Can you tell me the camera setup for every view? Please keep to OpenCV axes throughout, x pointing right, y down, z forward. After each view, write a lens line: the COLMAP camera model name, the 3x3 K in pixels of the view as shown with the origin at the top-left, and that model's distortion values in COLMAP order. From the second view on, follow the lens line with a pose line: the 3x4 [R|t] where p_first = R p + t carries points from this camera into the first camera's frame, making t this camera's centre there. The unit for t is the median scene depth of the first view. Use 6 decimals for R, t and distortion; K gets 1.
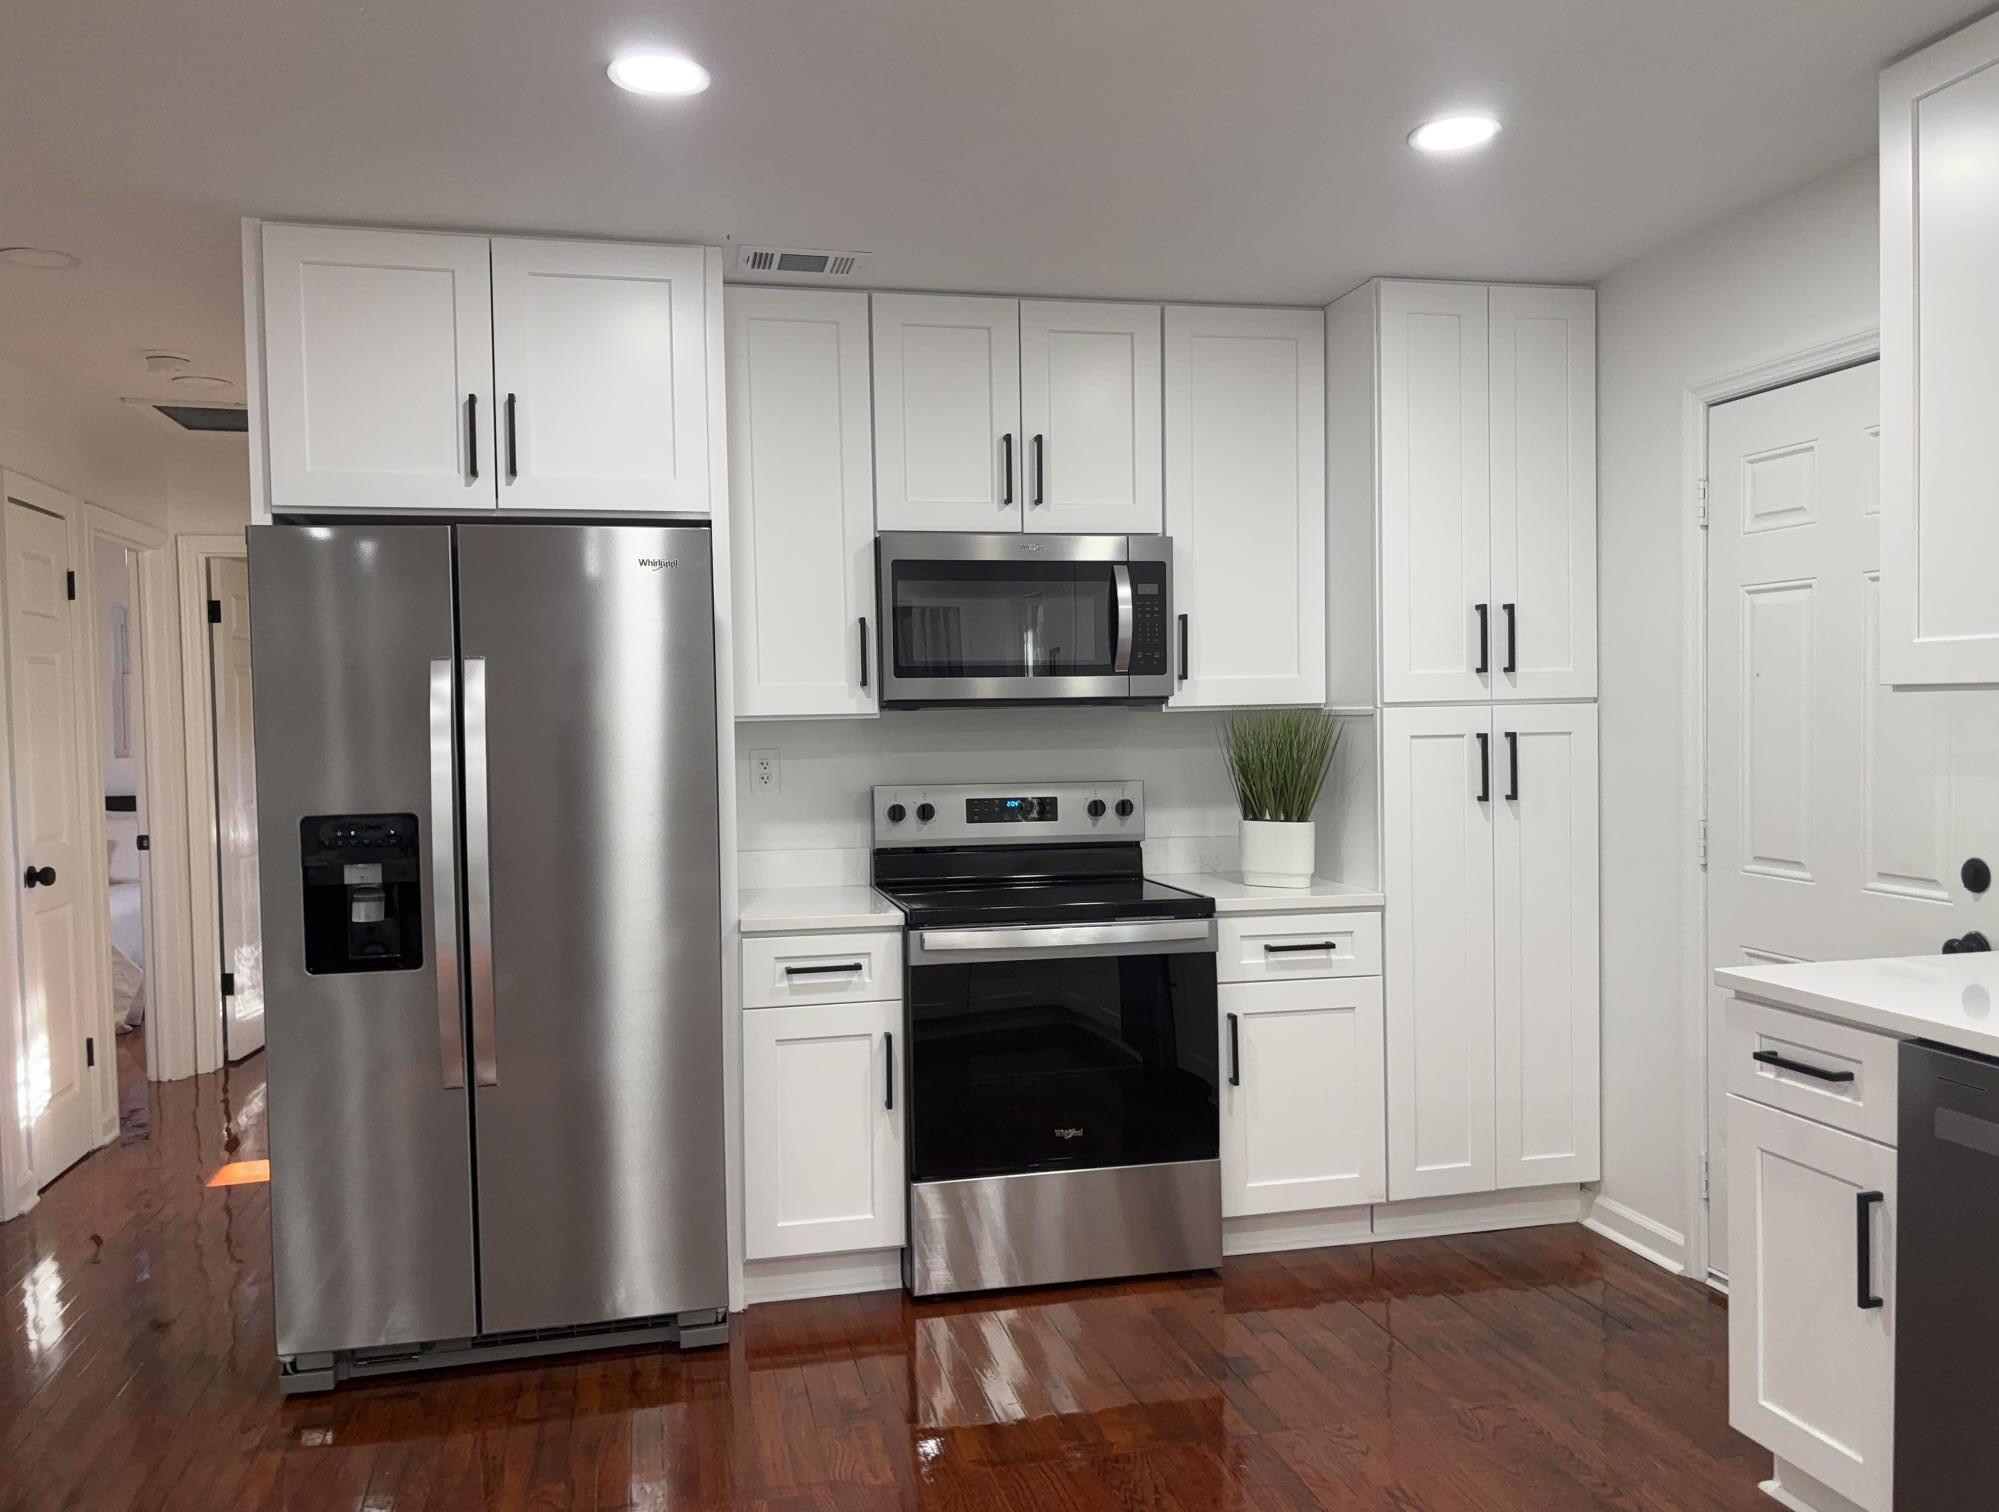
lens RADIAL K [[1564.1, 0, 999.5], [0, 1564.1, 756.0], [0, 0, 1]] dist [0.008297, -0.001019]
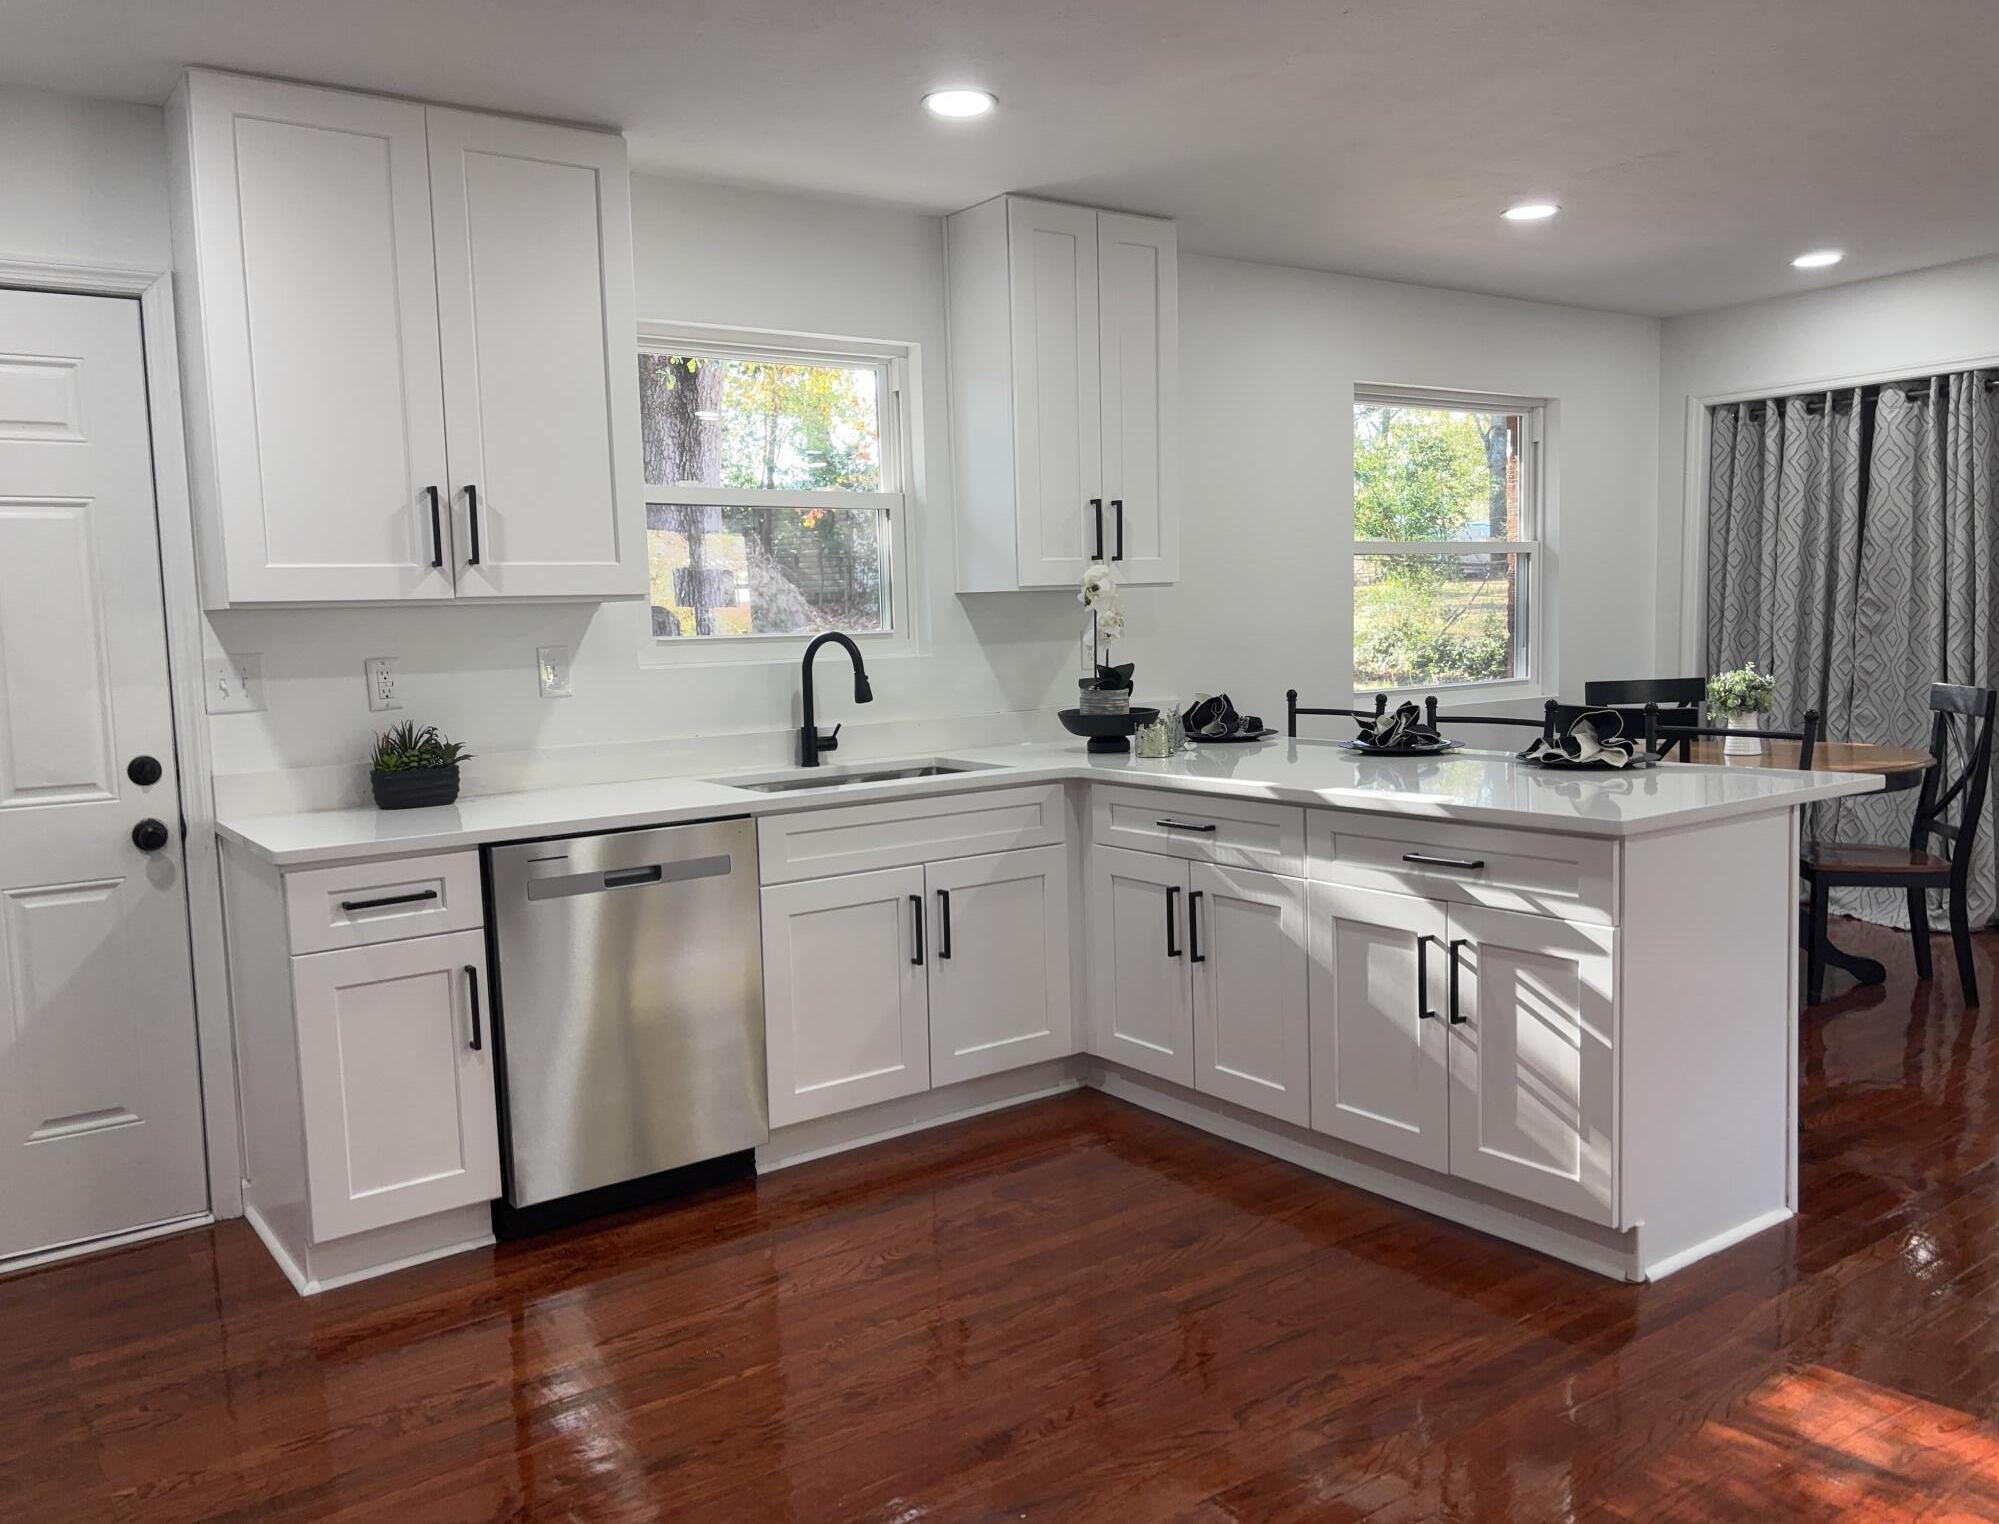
lens RADIAL K [[1570.9, 0, 999.5], [0, 1570.9, 762.0], [0, 0, 1]] dist [-0.001825, -0.005100]
pose [[-0.388473, -0.061085, 0.919433, -0.697376], [0.064973, 0.993501, 0.093458, 0.001221], [-0.919167, 0.096044, -0.381979, 0.860195]]
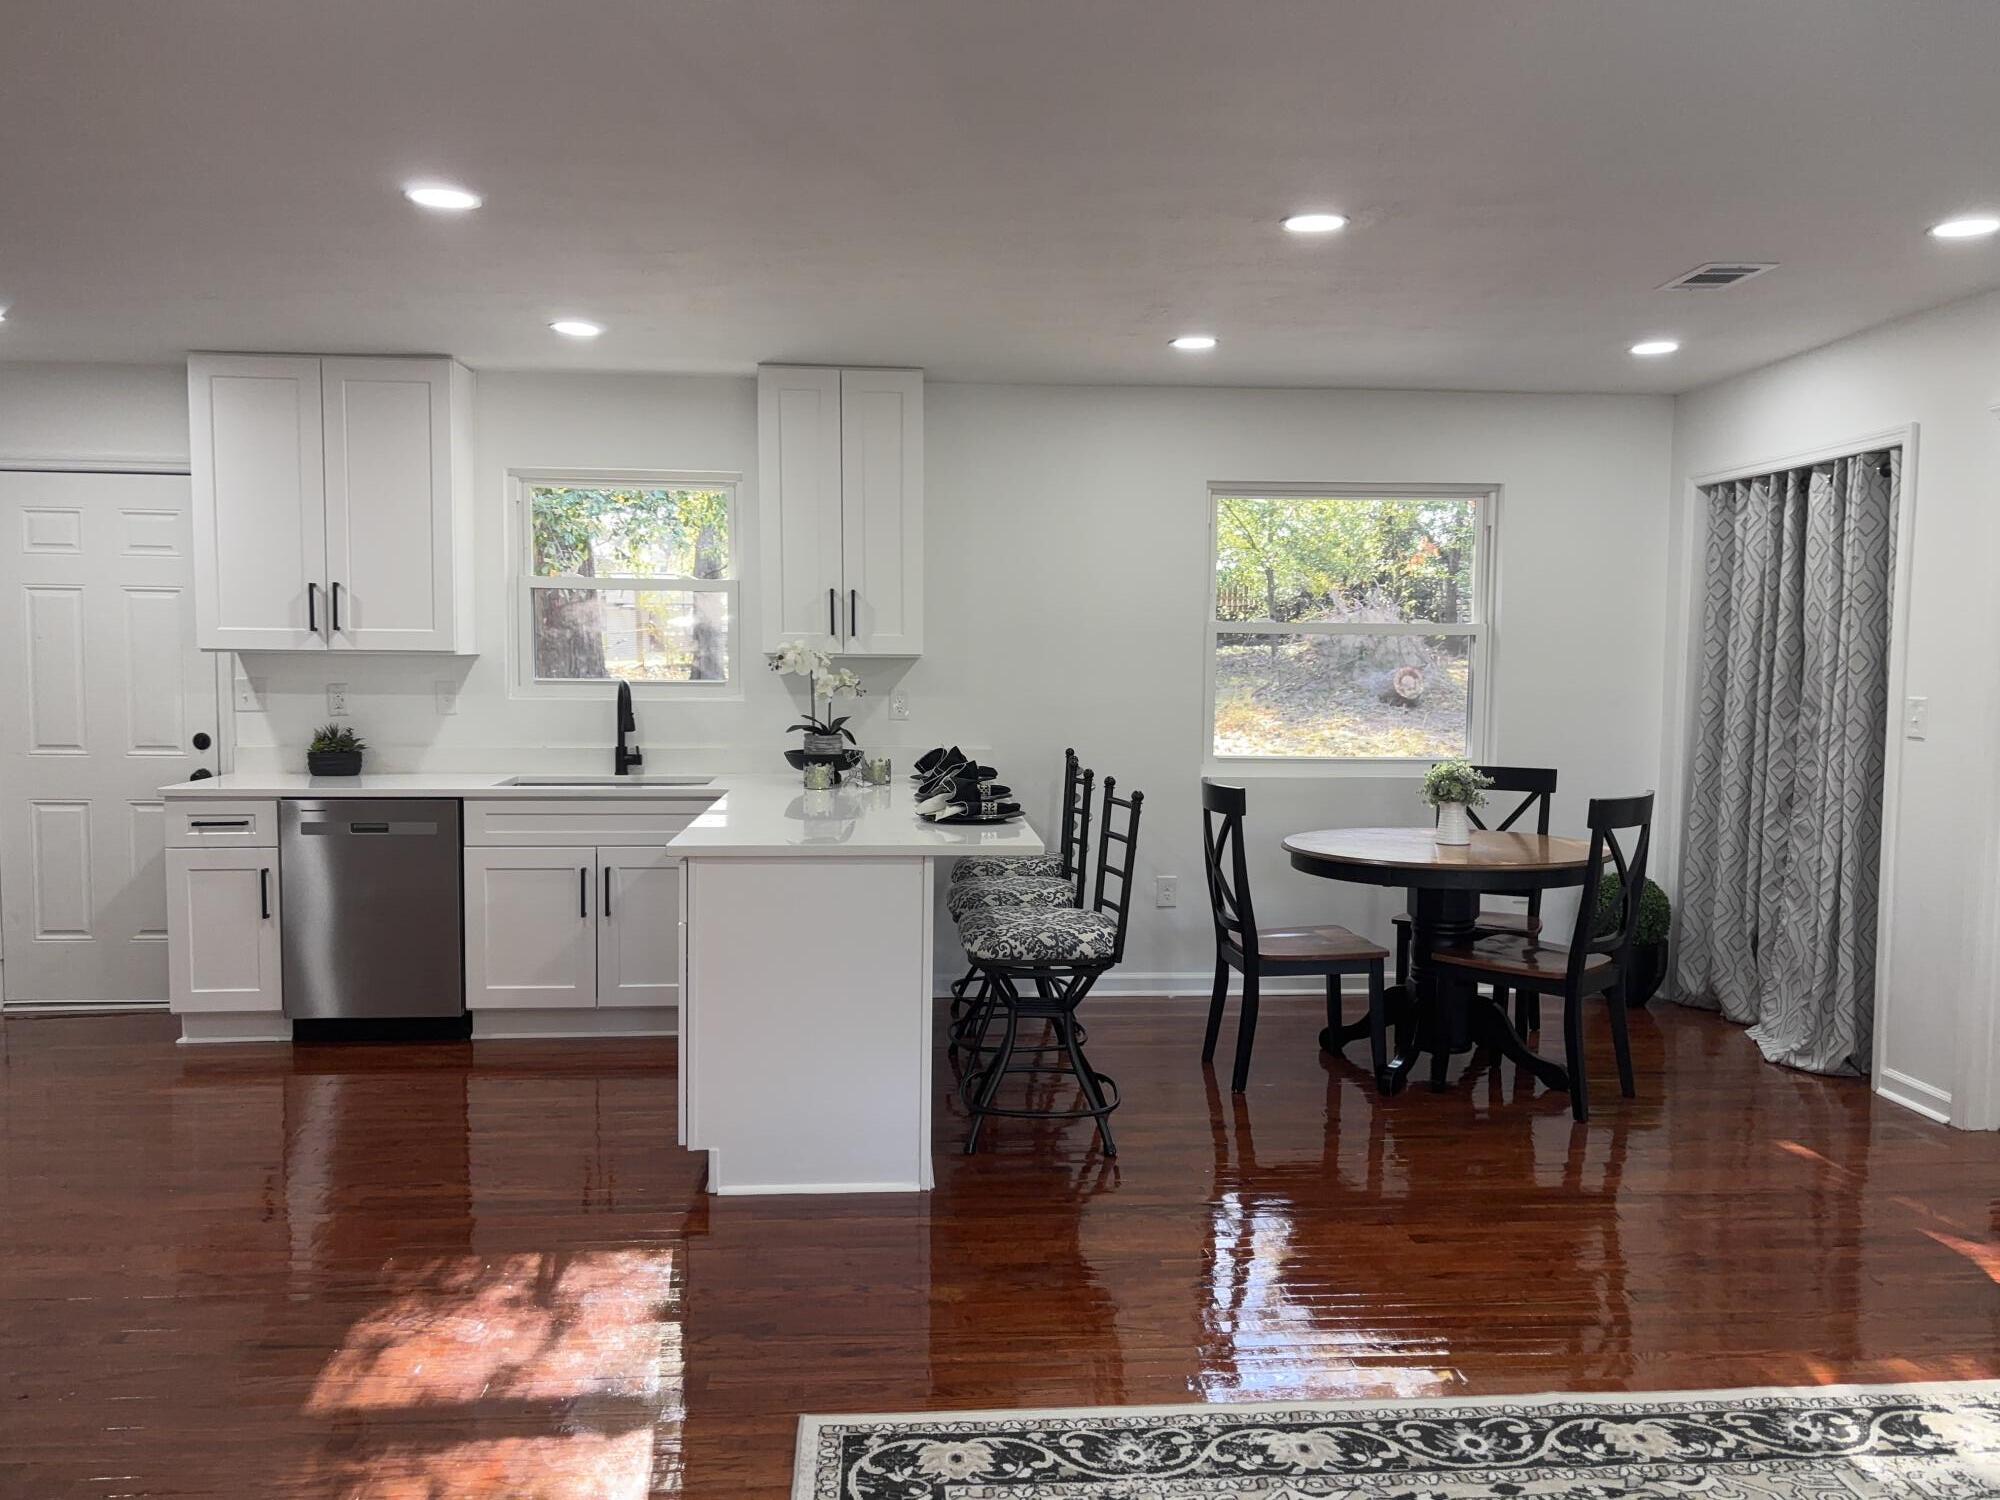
lens RADIAL K [[1564.9, 0, 1000.0], [0, 1564.9, 750.0], [0, 0, 1]] dist [0.008297, -0.001019]
pose [[0.152420, -0.048624, 0.987119, -1.242934], [0.018433, 0.998755, 0.046351, 0.011635], [-0.988144, 0.011130, 0.153127, -0.346528]]
